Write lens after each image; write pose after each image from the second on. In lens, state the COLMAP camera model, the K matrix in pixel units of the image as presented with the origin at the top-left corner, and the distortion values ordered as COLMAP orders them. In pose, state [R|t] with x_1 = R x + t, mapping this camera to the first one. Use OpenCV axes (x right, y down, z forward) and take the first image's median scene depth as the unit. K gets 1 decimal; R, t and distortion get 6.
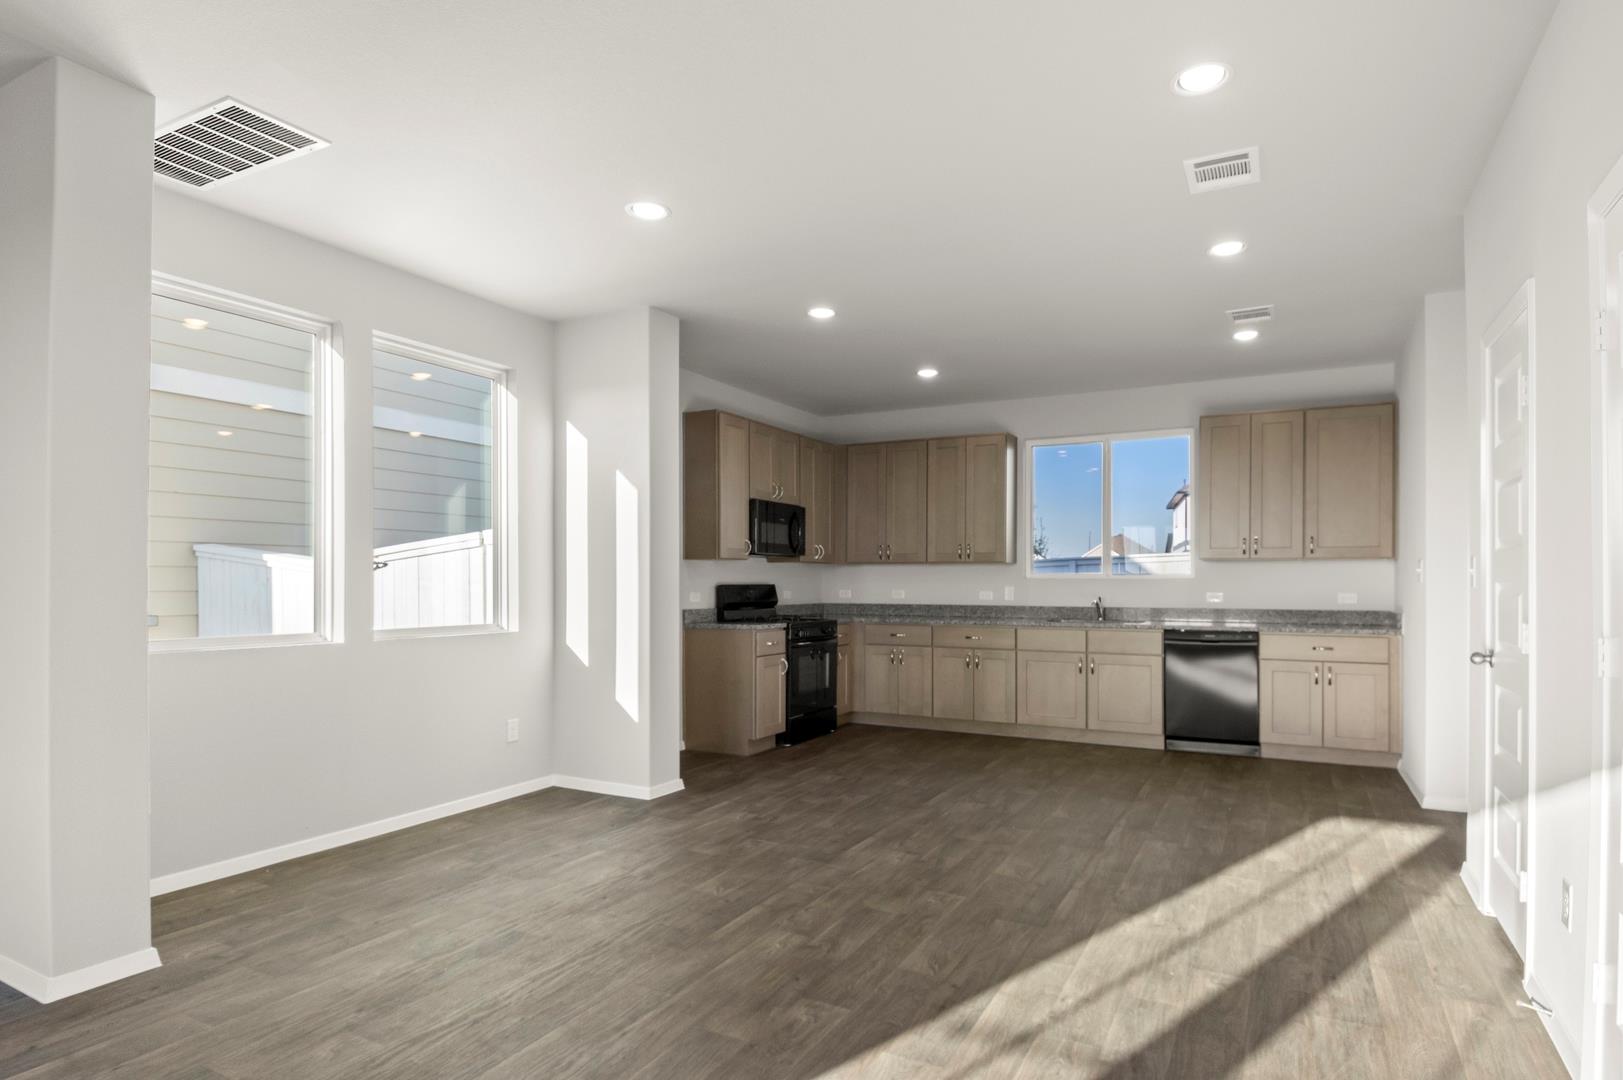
lens RADIAL K [[868.4, 0, 843.7], [0, 868.4, 581.0], [0, 0, 1]] dist [0.041303, -0.054153]
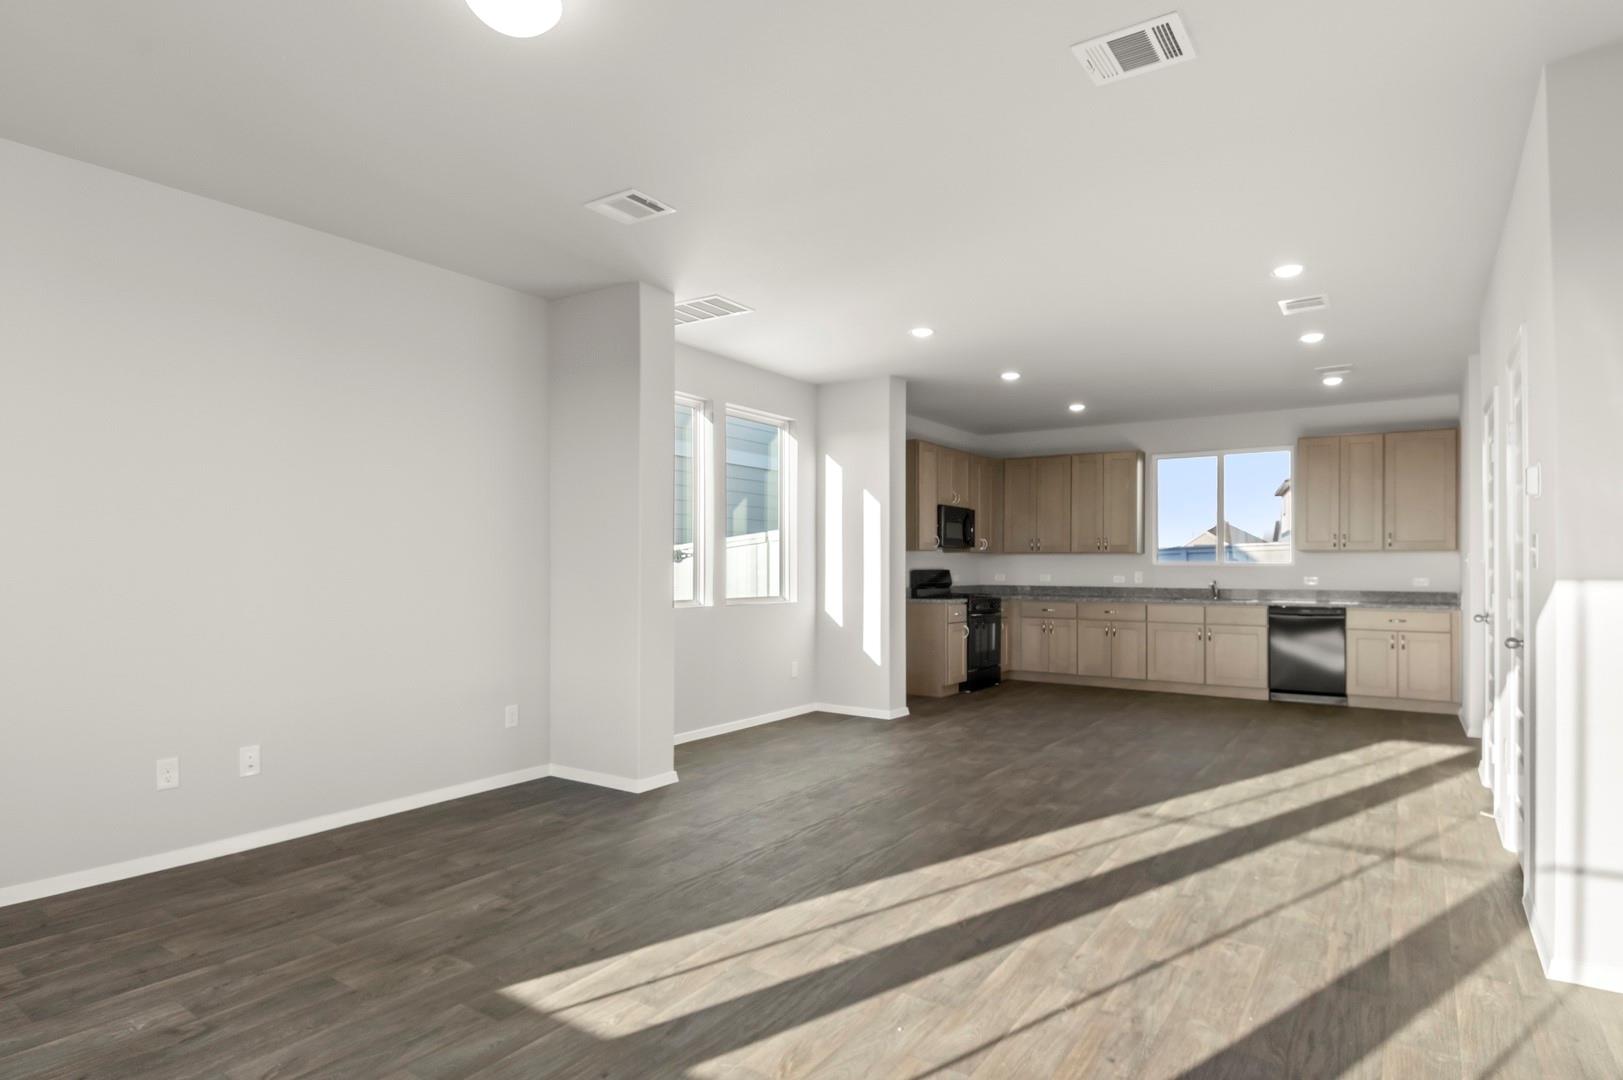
lens RADIAL K [[870.0, 0, 844.8], [0, 870.0, 565.6], [0, 0, 1]] dist [0.043081, -0.054541]
pose [[0.994720, 0.002119, -0.102609, -0.122814], [-0.002356, 0.999995, -0.002190, 0.001196], [0.102603, 0.002420, 0.994719, -0.352392]]
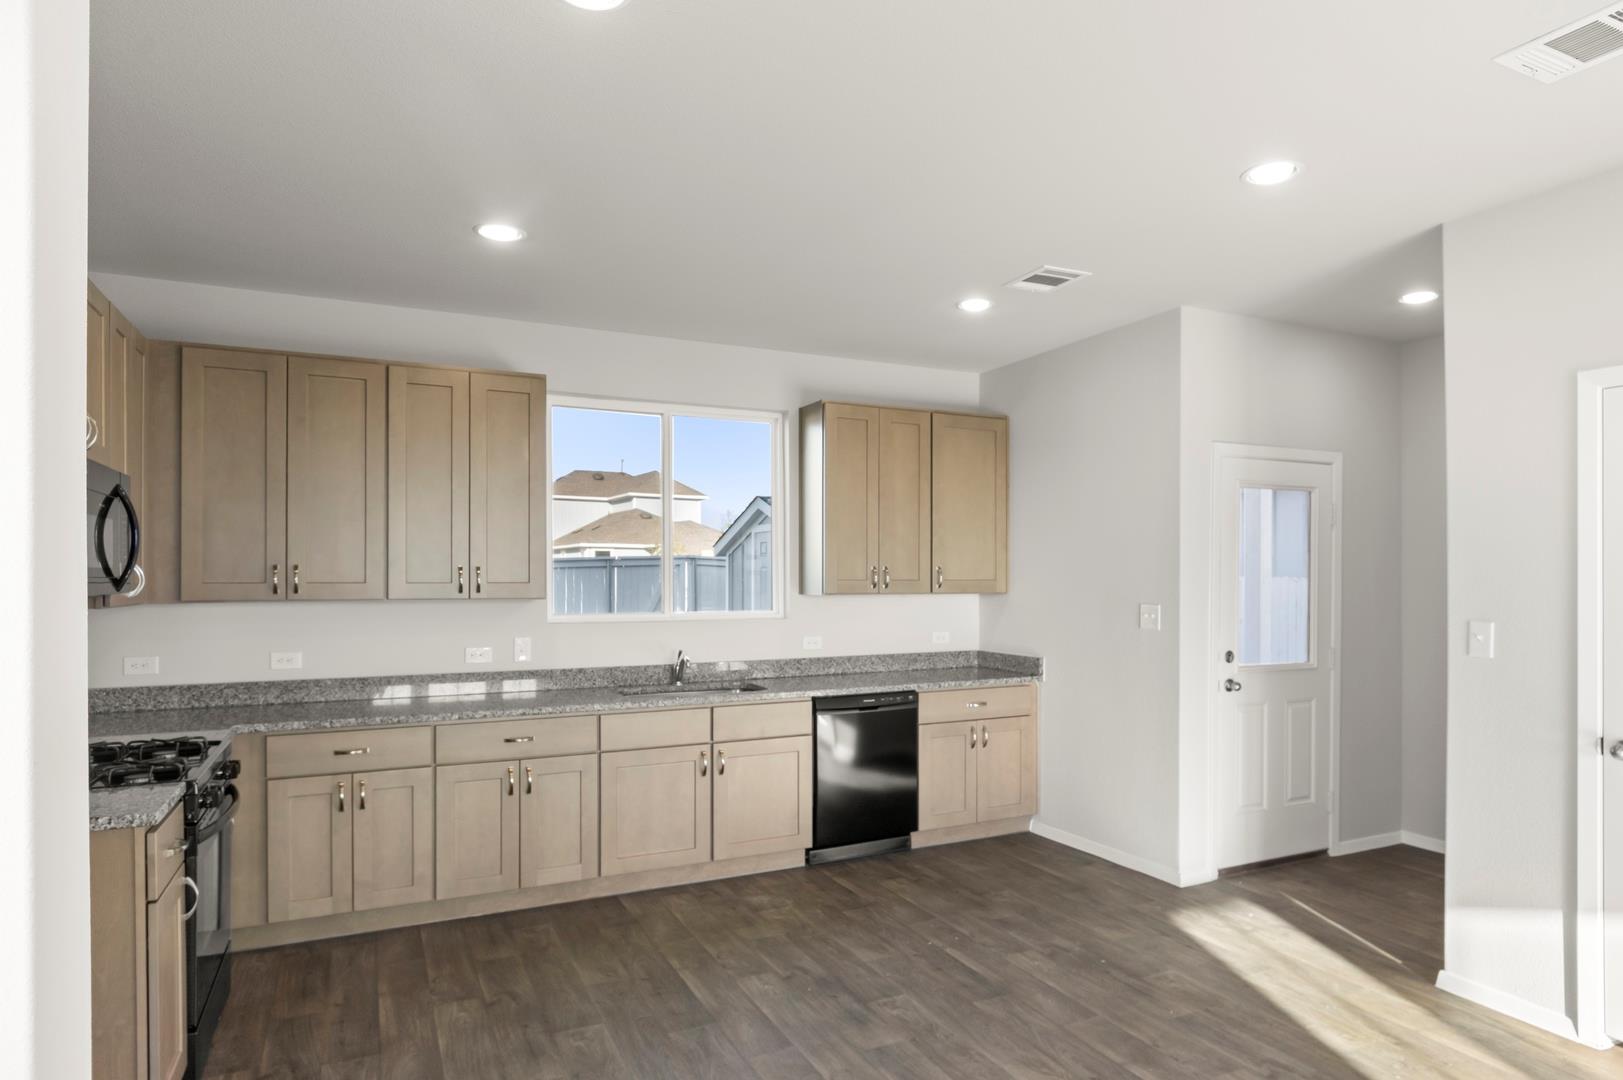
lens RADIAL K [[939.4, 0, 831.5], [0, 939.4, 576.1], [0, 0, 1]] dist [-0.008879, -0.000534]
pose [[0.595357, -0.002807, 0.803456, -0.241459], [0.001727, 0.999996, 0.002214, -0.044939], [-0.803459, 0.000069, 0.595360, 0.562503]]
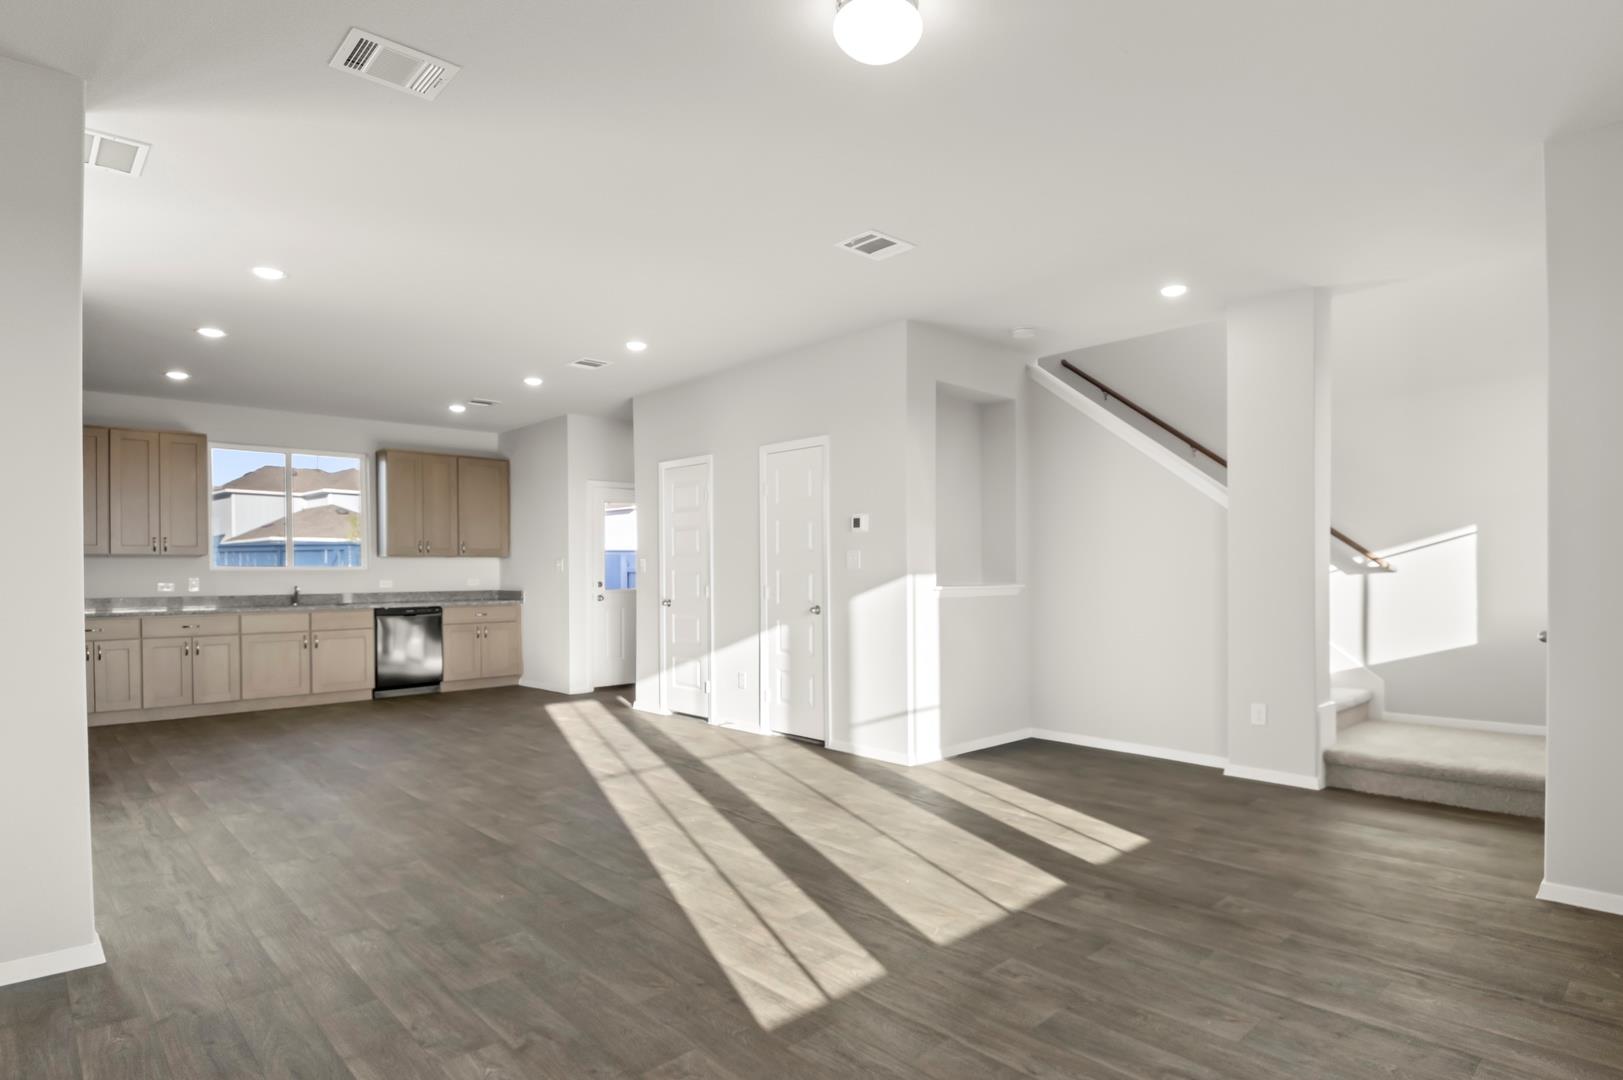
lens RADIAL K [[868.4, 0, 843.7], [0, 868.4, 581.0], [0, 0, 1]] dist [0.041303, -0.054153]
pose [[0.320372, -0.014412, 0.947182, -0.694221], [0.006632, 0.999894, 0.012971, 0.001614], [-0.947269, 0.002127, 0.320433, -0.106724]]
